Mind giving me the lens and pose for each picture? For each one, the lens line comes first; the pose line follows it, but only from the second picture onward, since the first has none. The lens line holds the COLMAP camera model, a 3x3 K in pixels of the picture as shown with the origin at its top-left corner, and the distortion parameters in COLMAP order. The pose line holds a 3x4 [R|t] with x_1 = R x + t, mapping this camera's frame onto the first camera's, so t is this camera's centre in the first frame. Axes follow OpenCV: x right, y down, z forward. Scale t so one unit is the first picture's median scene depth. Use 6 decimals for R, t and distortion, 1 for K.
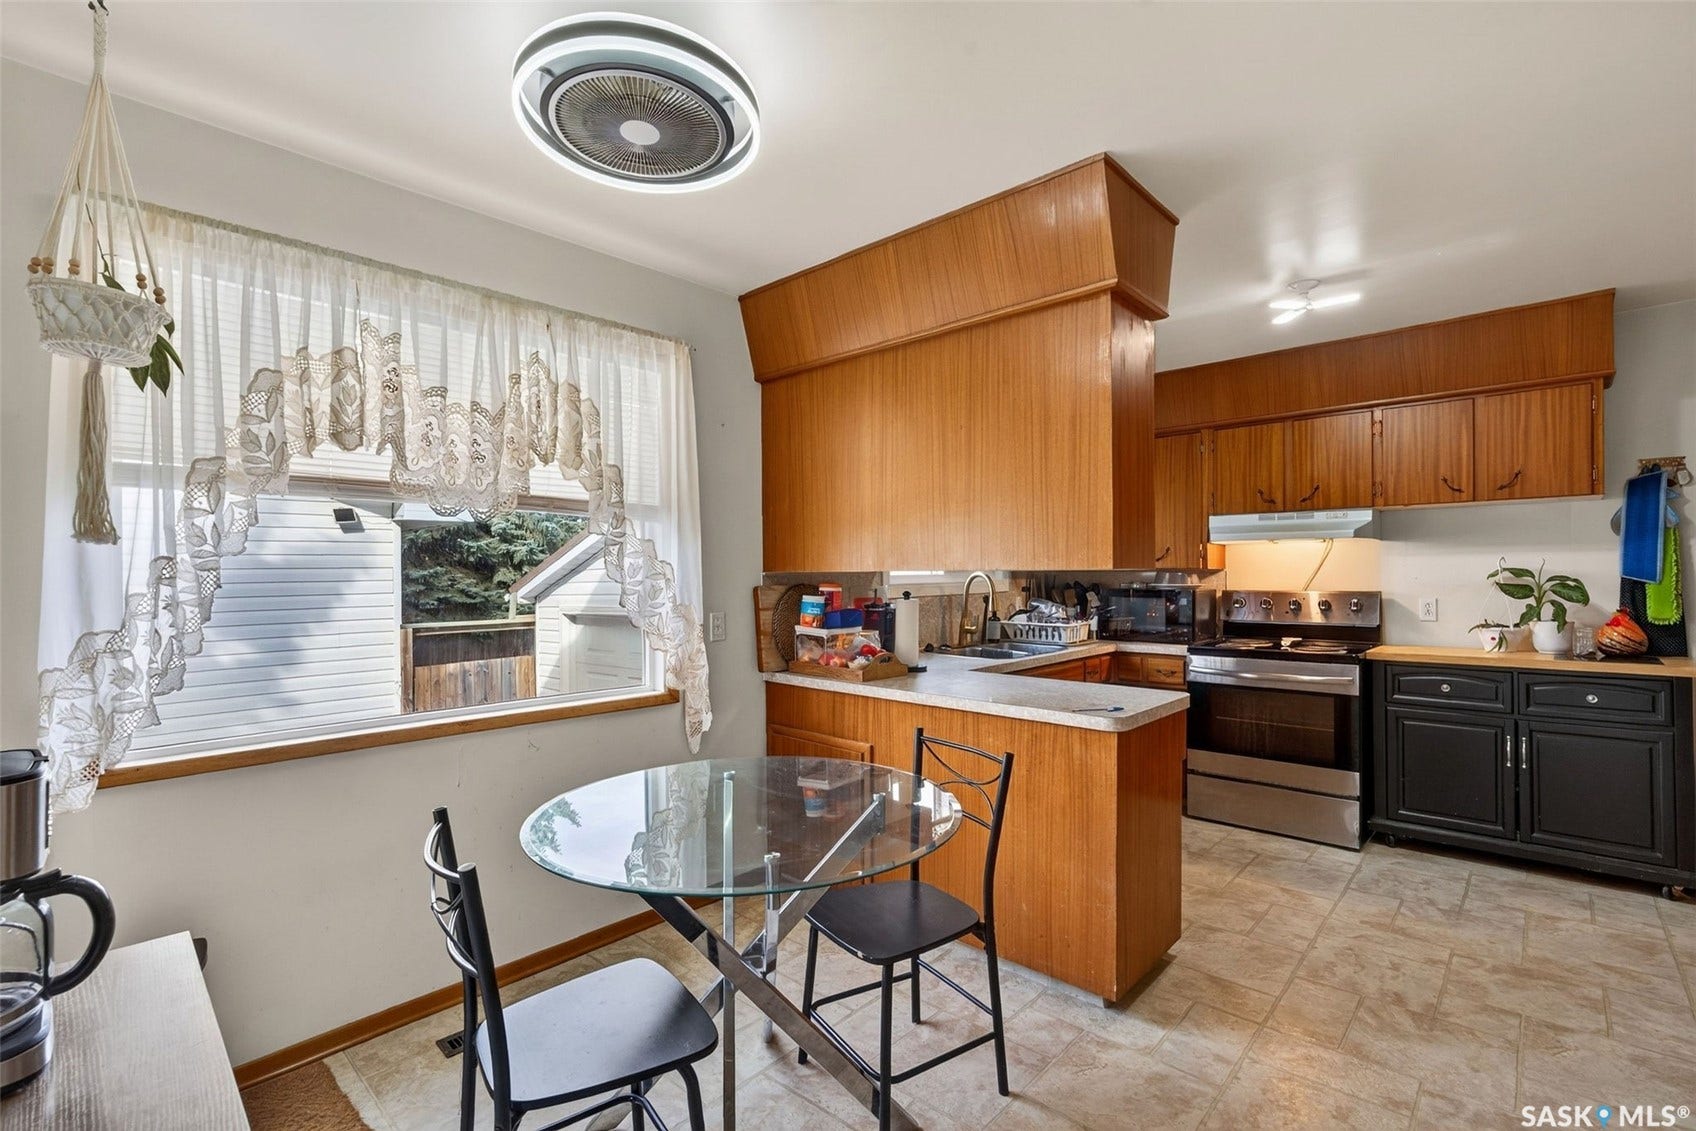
lens RADIAL K [[761.6, 0, 848.9], [0, 761.6, 575.5], [0, 0, 1]] dist [-0.000591, -0.000104]
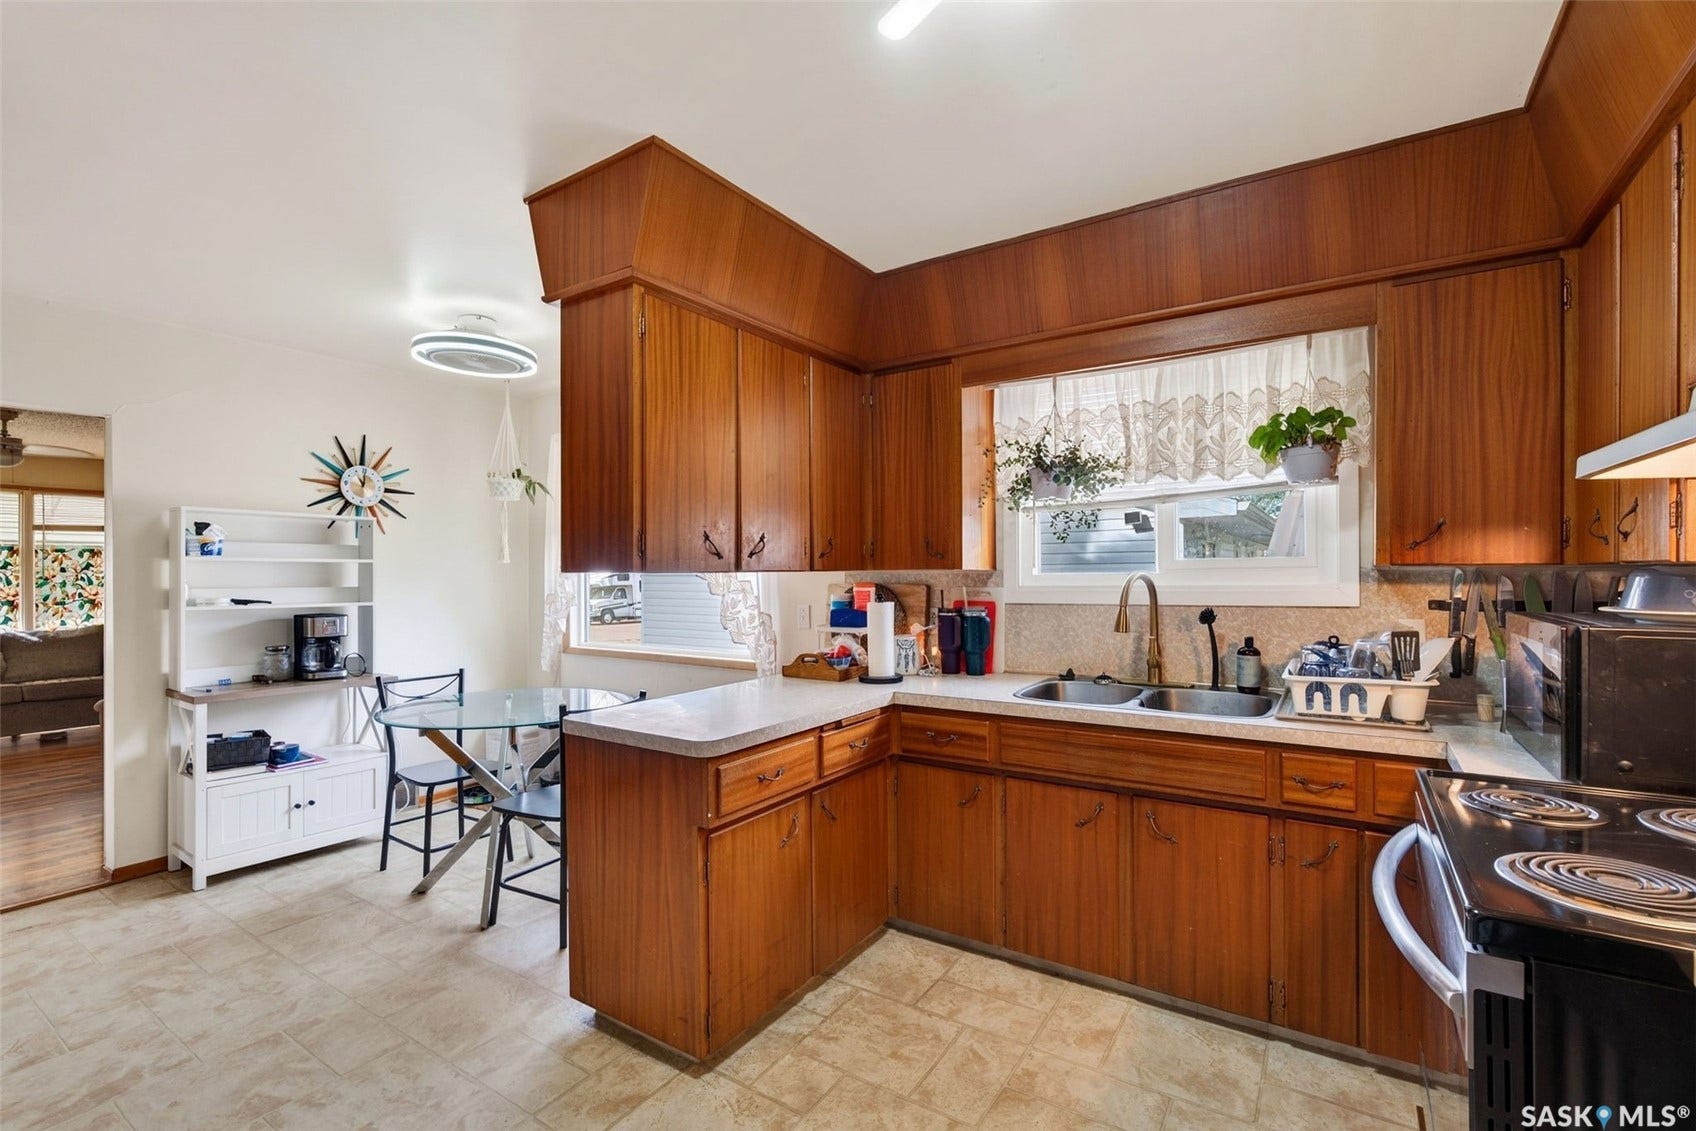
lens RADIAL K [[766.1, 0, 848.1], [0, 766.1, 573.9], [0, 0, 1]] dist [-0.000471, 0.000517]
pose [[0.169943, 0.008358, -0.985418, 0.874012], [0.000000, 0.999964, 0.008482, -0.008554], [0.985454, -0.001441, 0.169937, 0.745633]]
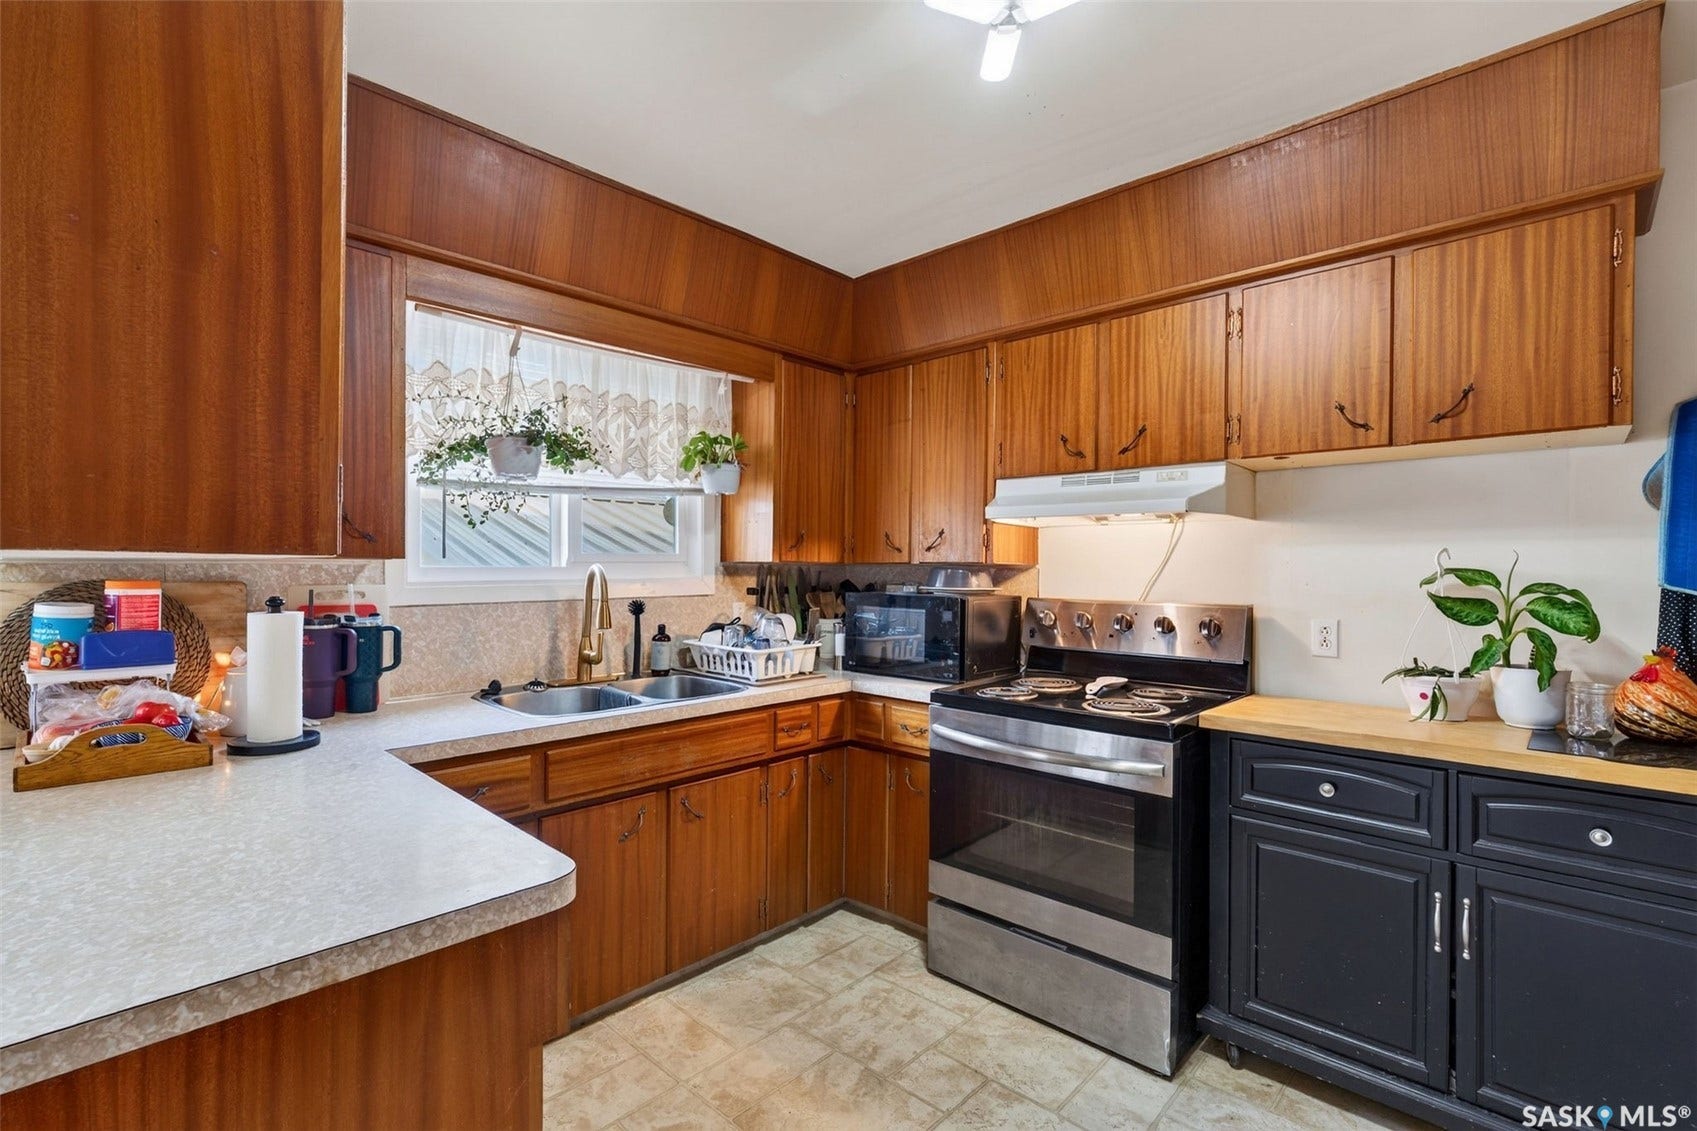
lens RADIAL K [[766.5, 0, 848.6], [0, 766.5, 574.0], [0, 0, 1]] dist [-0.000471, 0.000517]
pose [[0.999873, 0.013763, -0.007984, 0.434967], [-0.013728, 0.999896, 0.004355, -0.002341], [0.008043, -0.004244, 0.999959, 0.443526]]
